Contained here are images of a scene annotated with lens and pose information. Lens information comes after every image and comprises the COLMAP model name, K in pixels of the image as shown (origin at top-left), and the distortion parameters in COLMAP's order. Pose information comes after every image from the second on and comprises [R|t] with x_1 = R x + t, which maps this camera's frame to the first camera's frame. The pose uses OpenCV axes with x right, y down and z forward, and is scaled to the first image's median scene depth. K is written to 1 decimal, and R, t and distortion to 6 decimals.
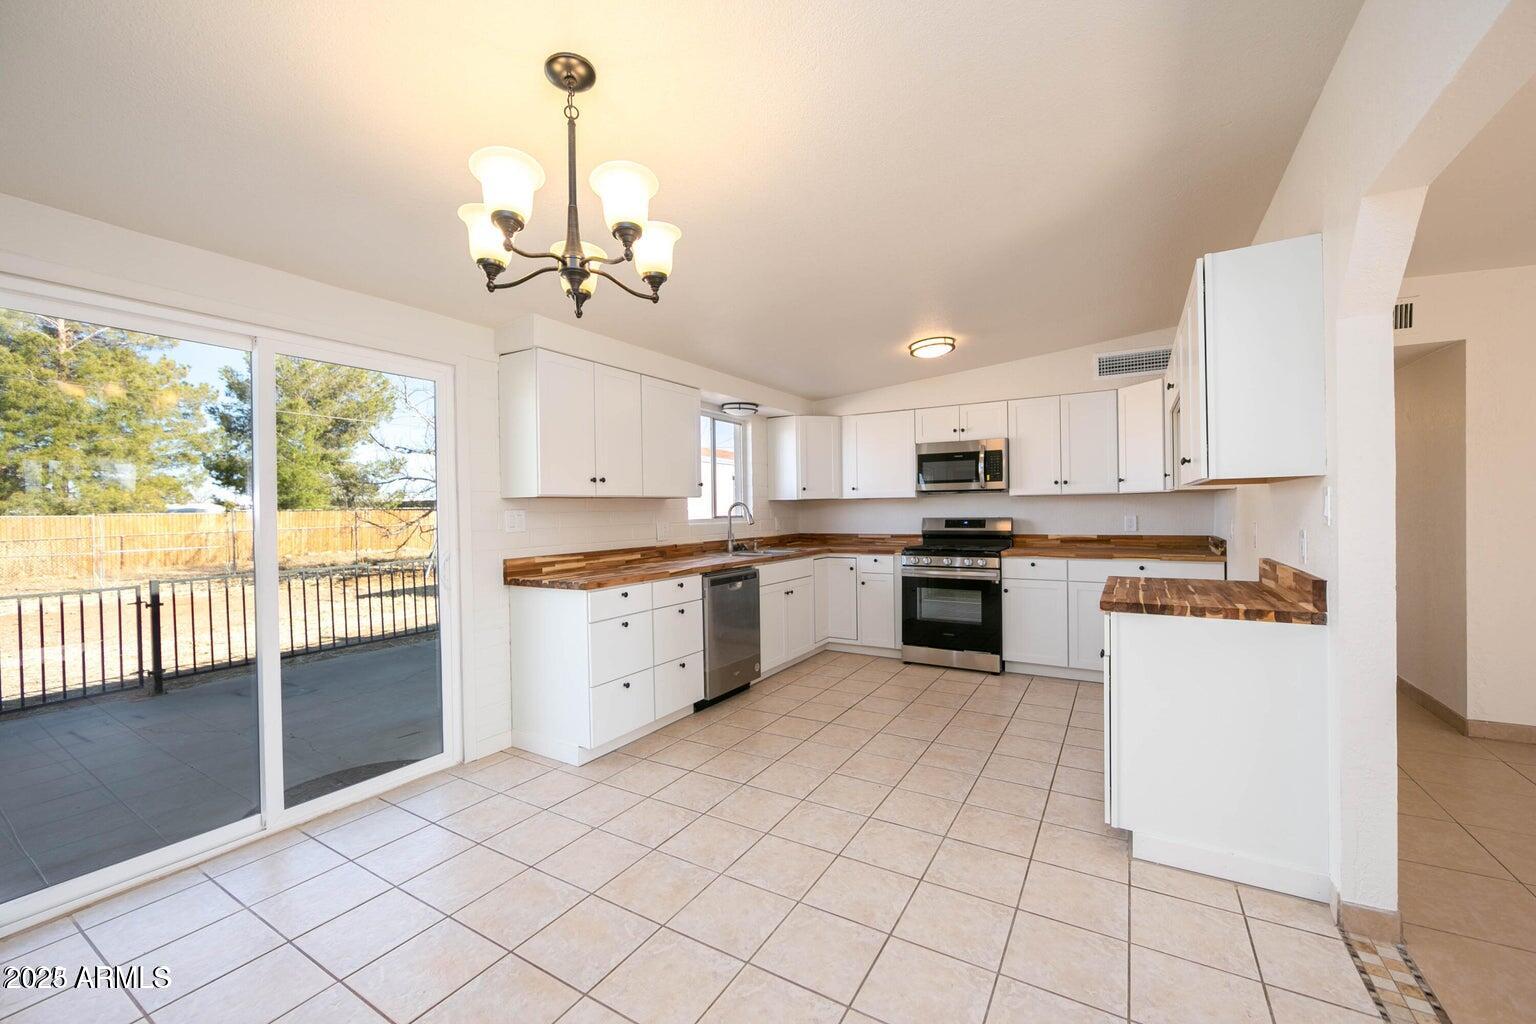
lens RADIAL K [[599.8, 0, 765.1], [0, 599.8, 514.5], [0, 0, 1]] dist [-0.003341, -0.000340]
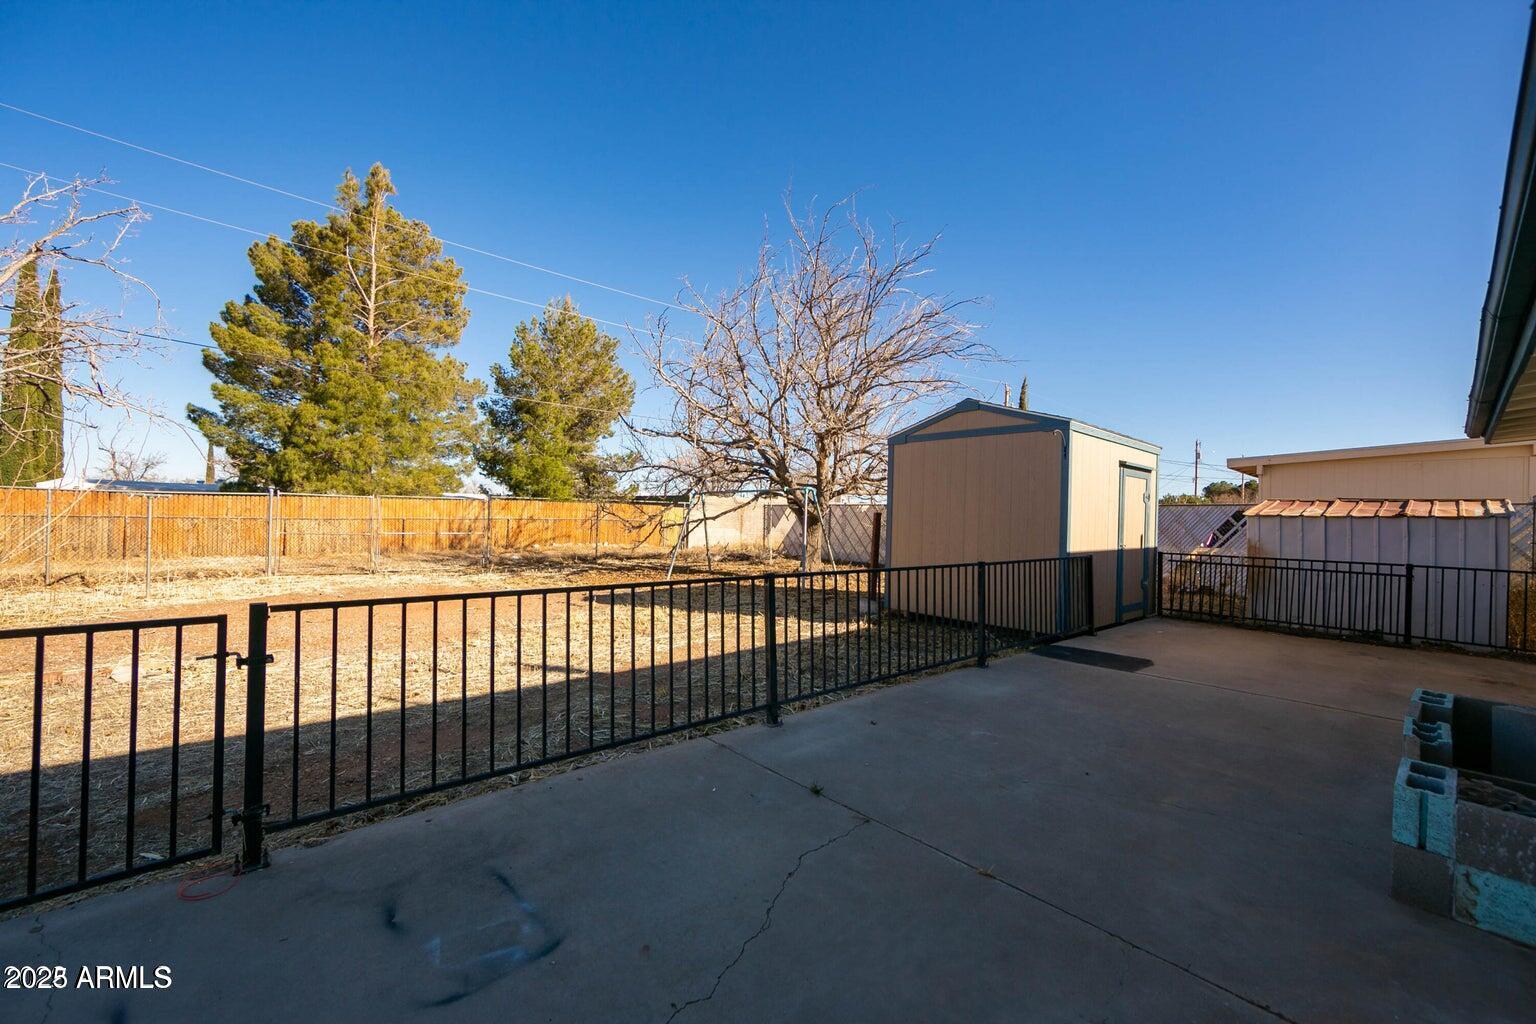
lens RADIAL K [[599.8, 0, 769.7], [0, 599.8, 515.1], [0, 0, 1]] dist [-0.003341, -0.000340]
pose [[0.953088, 0.039522, -0.300101, -0.112855], [-0.043418, 0.999037, -0.006324, 0.007135], [0.299562, 0.019057, 0.953886, 0.143901]]
